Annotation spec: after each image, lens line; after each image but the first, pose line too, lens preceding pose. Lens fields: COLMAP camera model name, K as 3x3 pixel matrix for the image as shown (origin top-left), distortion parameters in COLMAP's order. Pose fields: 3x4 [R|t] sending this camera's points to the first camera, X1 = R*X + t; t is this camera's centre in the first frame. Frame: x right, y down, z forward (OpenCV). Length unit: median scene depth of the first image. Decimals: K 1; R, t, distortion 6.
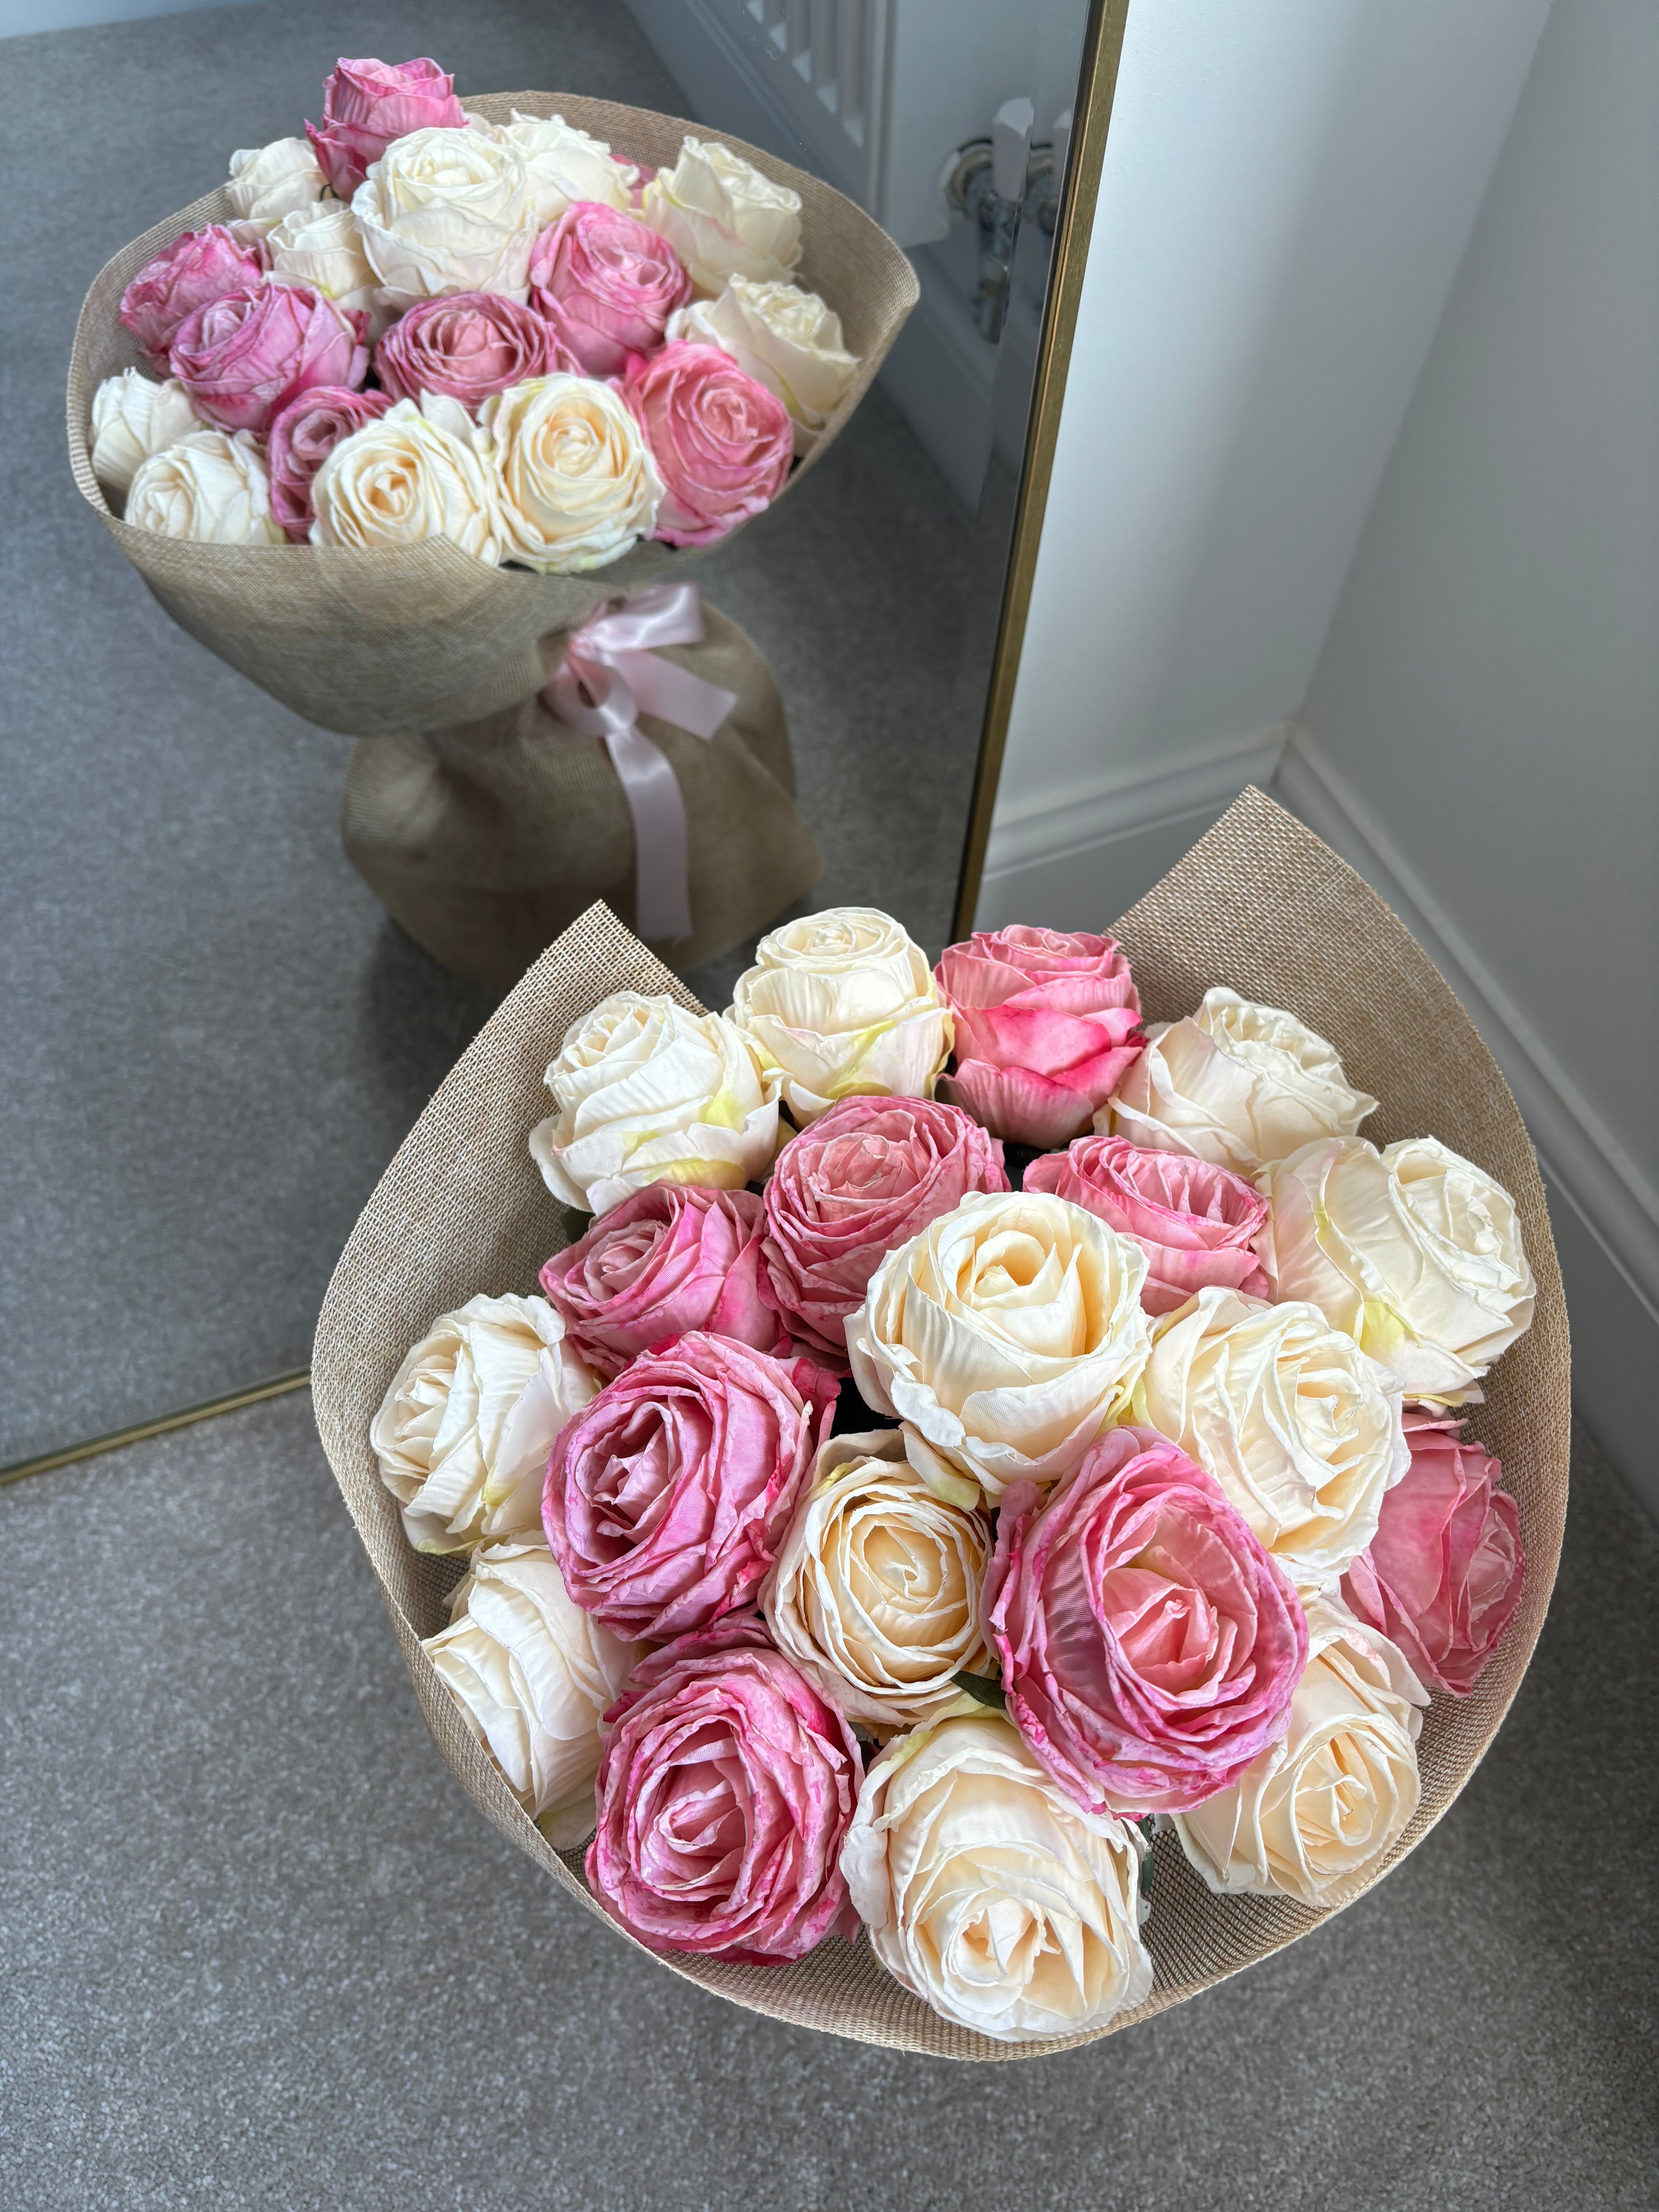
lens RADIAL K [[1722.0, 0, 769.5], [0, 1722.0, 1153.6], [0, 0, 1]] dist [0.016069, -0.050346]
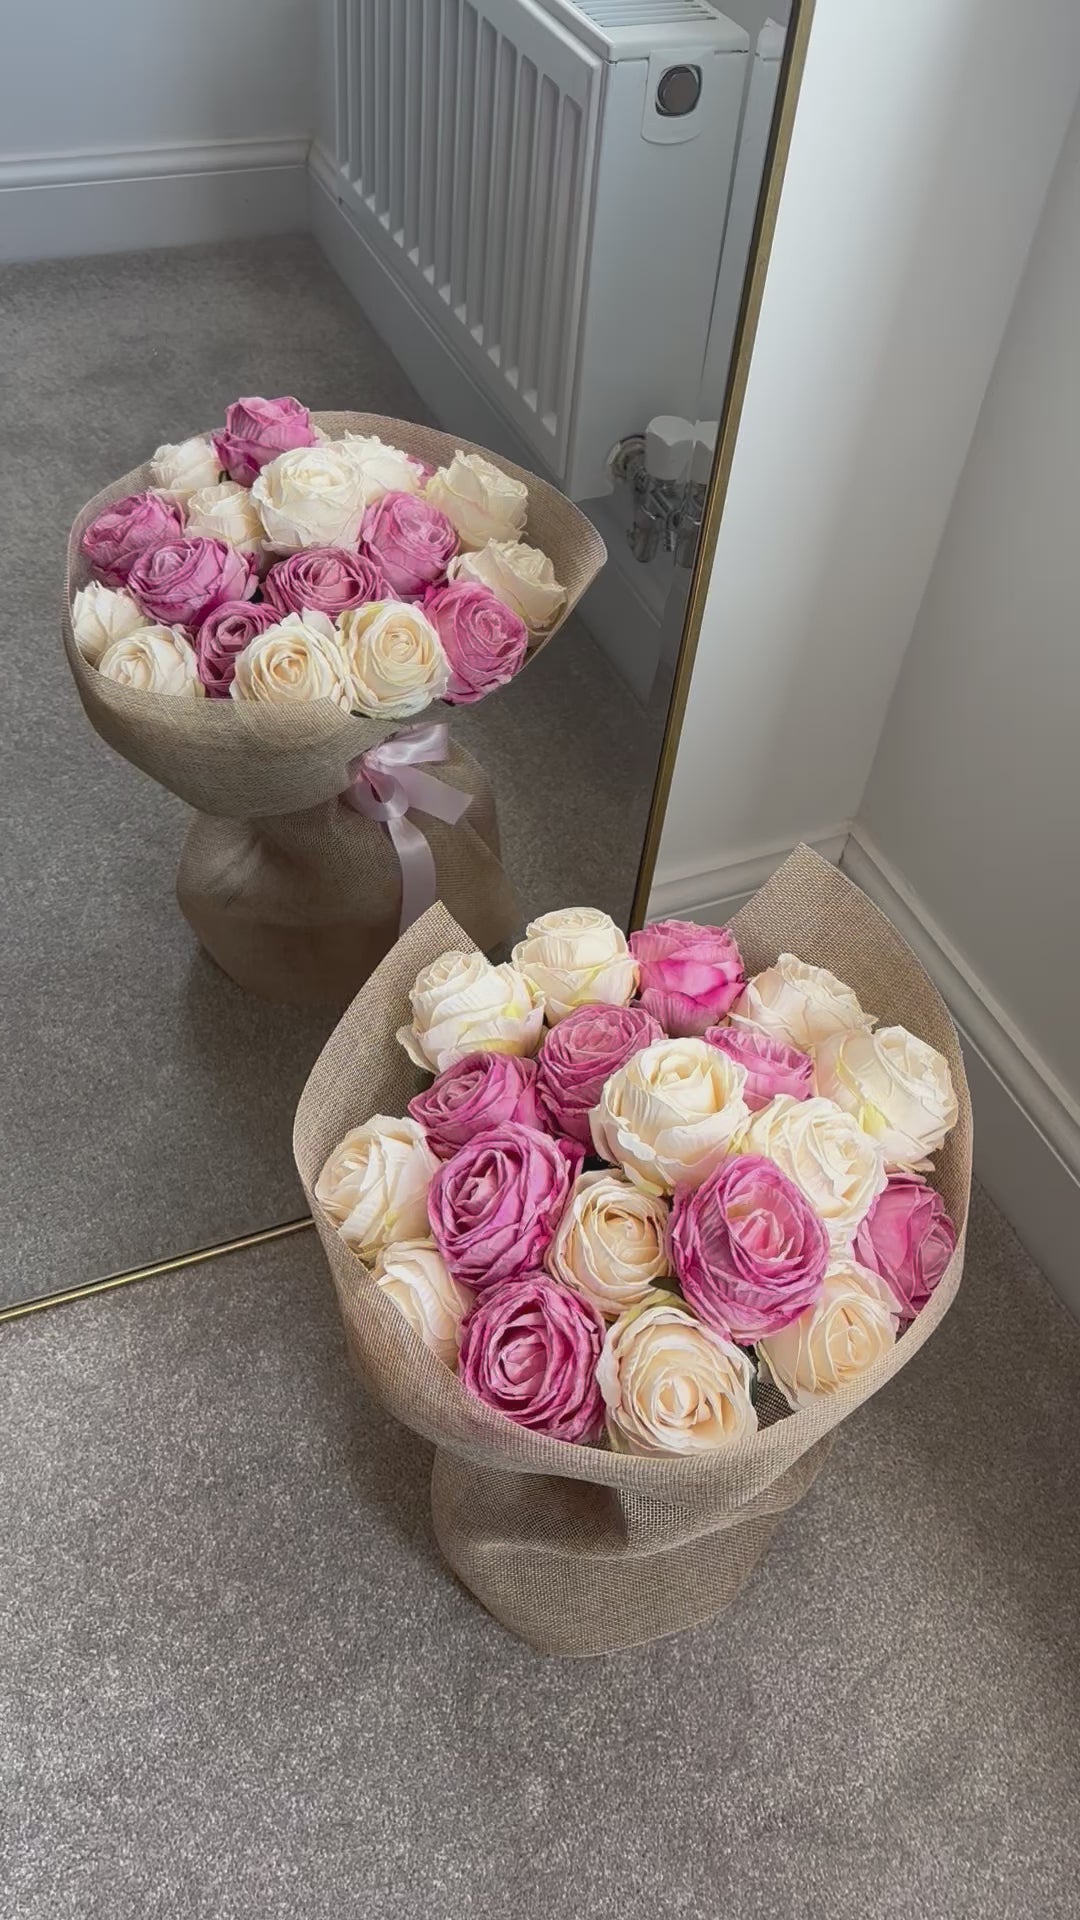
lens RADIAL K [[1498.7, 0, 540.0], [0, 1498.7, 960.0], [0, 0, 1]] dist [-0.001468, -0.007319]
pose [[0.997663, 0.010921, 0.067441, -0.064975], [-0.000365, 0.987979, -0.154585, 0.099765], [-0.068319, 0.154199, 0.985675, -0.336206]]
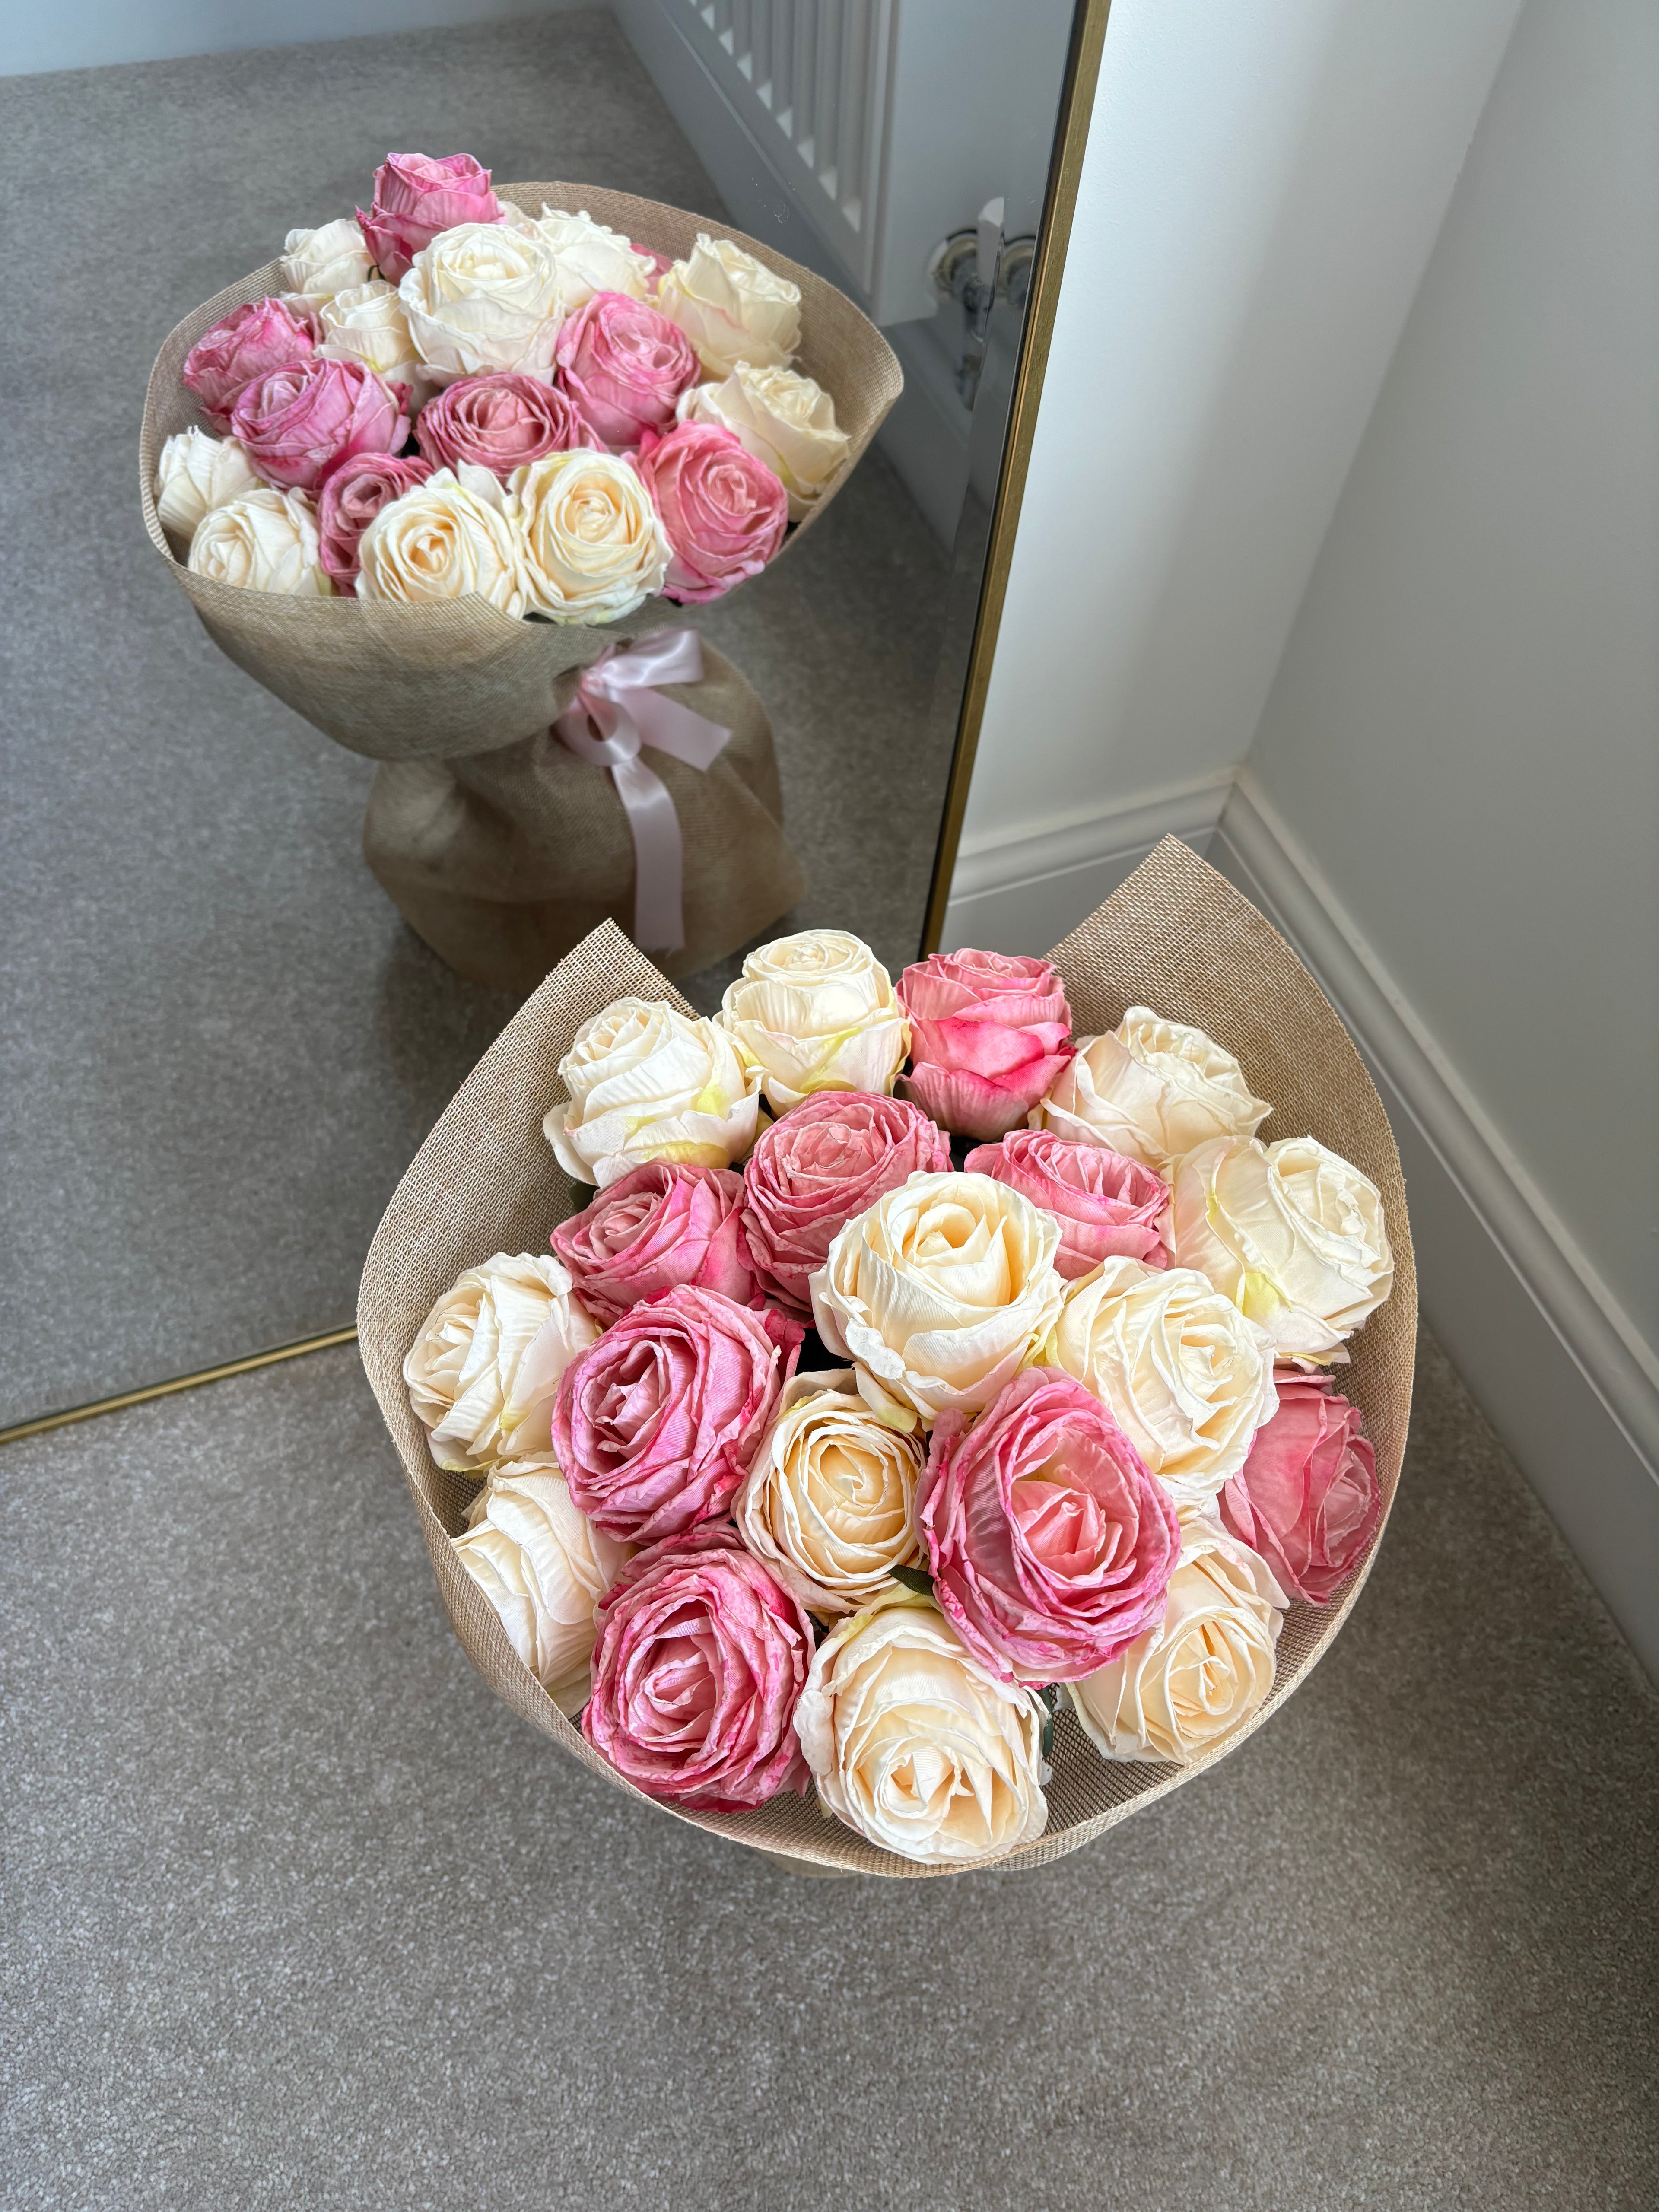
lens RADIAL K [[1655.9, 0, 774.4], [0, 1655.9, 1143.2], [0, 0, 1]] dist [-0.003240, 0.000161]
pose [[0.999580, 0.025009, 0.014663, 0.000062], [-0.024894, 0.999658, -0.007974, 0.007403], [-0.014857, 0.007606, 0.999861, -0.078889]]
